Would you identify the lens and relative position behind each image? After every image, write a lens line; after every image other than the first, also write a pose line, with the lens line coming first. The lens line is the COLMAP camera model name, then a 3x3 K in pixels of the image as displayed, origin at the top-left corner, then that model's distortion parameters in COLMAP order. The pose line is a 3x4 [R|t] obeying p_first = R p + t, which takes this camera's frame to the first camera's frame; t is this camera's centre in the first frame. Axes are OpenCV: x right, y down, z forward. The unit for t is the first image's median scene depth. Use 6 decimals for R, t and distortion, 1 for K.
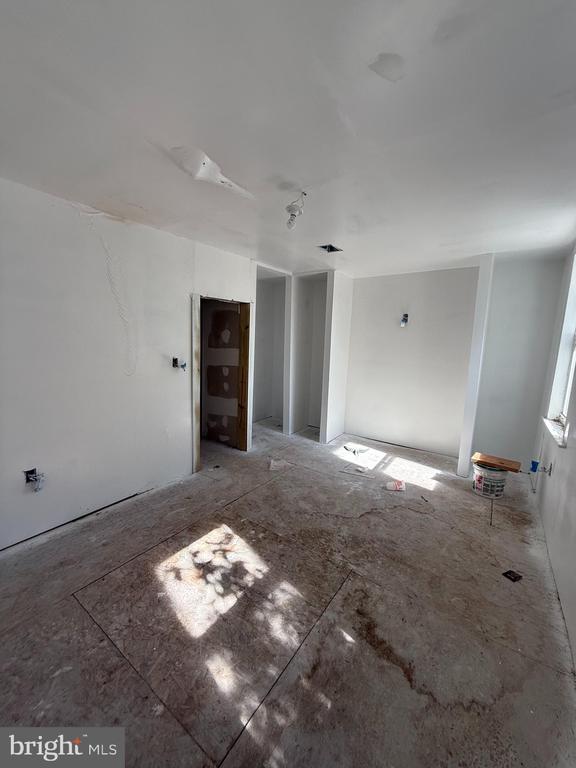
lens RADIAL K [[306.4, 0, 289.3], [0, 306.4, 383.0], [0, 0, 1]] dist [-0.000441, -0.000041]
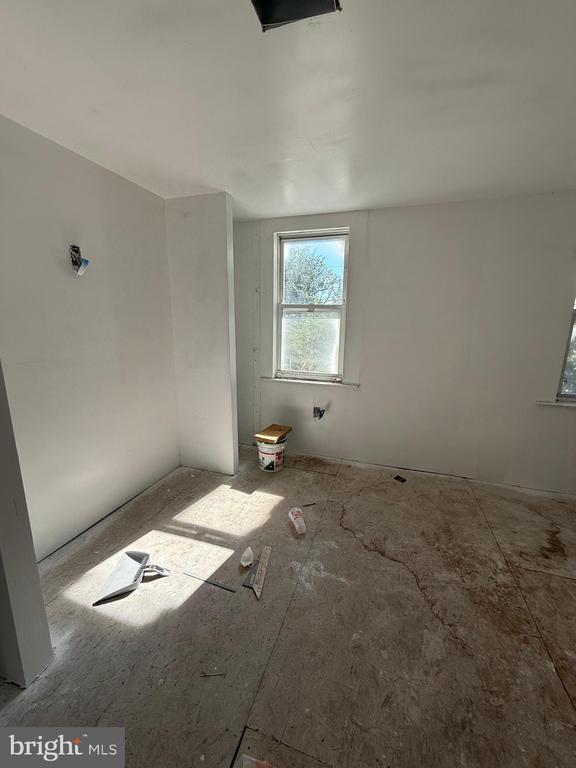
lens RADIAL K [[306.4, 0, 290.7], [0, 306.4, 382.3], [0, 0, 1]] dist [-0.000441, -0.000041]
pose [[-0.283724, -0.229100, 0.931136, -0.283160], [0.116892, 0.955535, 0.270721, -0.198653], [-0.951755, 0.185652, -0.244328, 1.416743]]
